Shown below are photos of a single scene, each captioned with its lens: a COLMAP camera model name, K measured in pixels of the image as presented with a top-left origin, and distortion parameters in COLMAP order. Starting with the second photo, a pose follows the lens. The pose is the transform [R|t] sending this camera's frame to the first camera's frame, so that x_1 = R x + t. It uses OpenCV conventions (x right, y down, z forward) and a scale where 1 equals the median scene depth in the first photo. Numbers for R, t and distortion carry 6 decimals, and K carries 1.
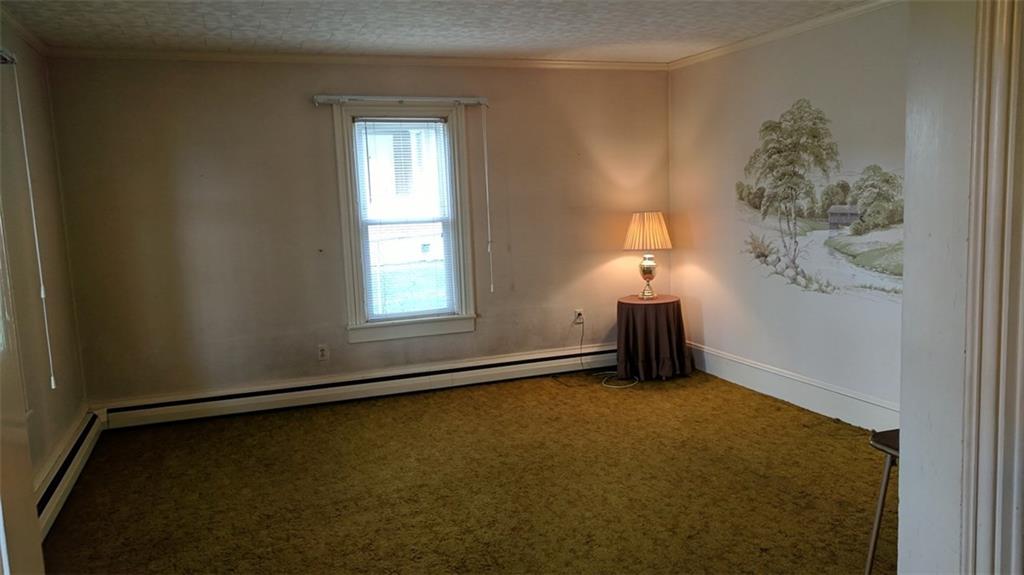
lens RADIAL K [[762.7, 0, 513.5], [0, 762.7, 286.5], [0, 0, 1]] dist [0.009945, -0.008415]
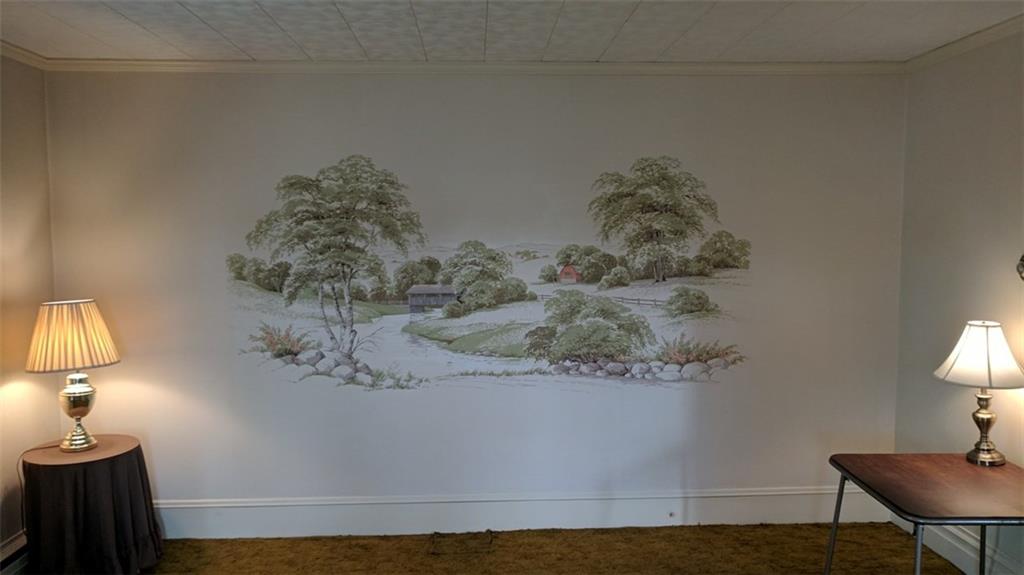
lens RADIAL K [[762.7, 0, 512.2], [0, 762.7, 288.5], [0, 0, 1]] dist [0.009945, -0.008415]
pose [[0.304705, -0.033701, 0.951850, -0.337484], [0.111963, 0.993712, -0.000658, -0.083857], [-0.945843, 0.106772, 0.306562, 0.595413]]
